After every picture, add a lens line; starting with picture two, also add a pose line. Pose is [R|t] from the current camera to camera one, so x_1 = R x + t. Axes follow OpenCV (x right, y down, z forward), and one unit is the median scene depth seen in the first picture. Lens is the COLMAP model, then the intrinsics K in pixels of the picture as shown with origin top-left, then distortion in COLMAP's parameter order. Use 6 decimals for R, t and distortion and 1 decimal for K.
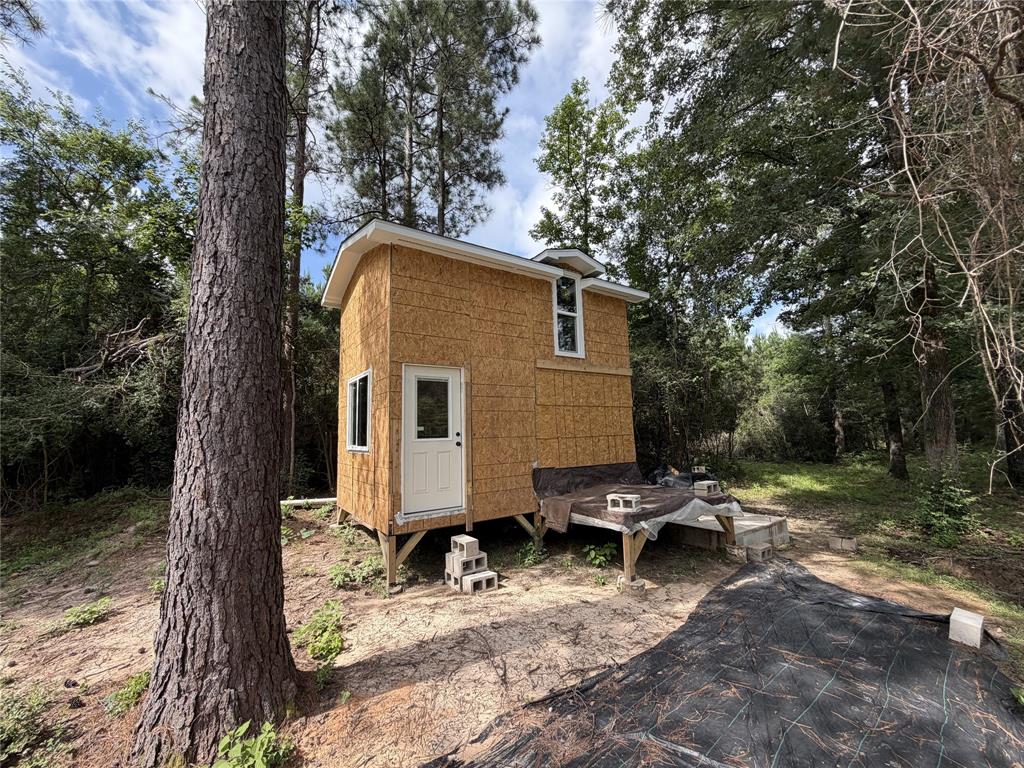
lens RADIAL K [[410.9, 0, 512.3], [0, 410.9, 378.8], [0, 0, 1]] dist [0.000115, -0.000113]
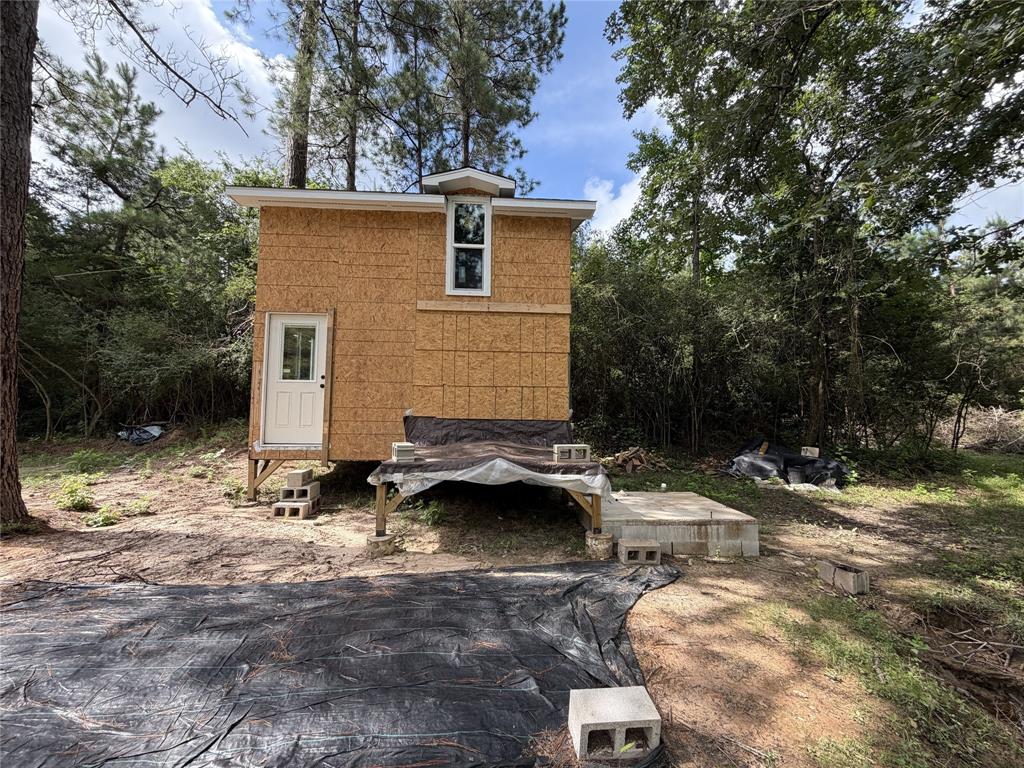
lens RADIAL K [[405.6, 0, 512.0], [0, 405.6, 384.0], [0, 0, 1]] dist [-0.001164, 0.000464]
pose [[0.852729, 0.010033, -0.522257, 0.802095], [0.034196, 0.996599, 0.074980, 0.087366], [0.521233, -0.081796, 0.849486, 0.349306]]
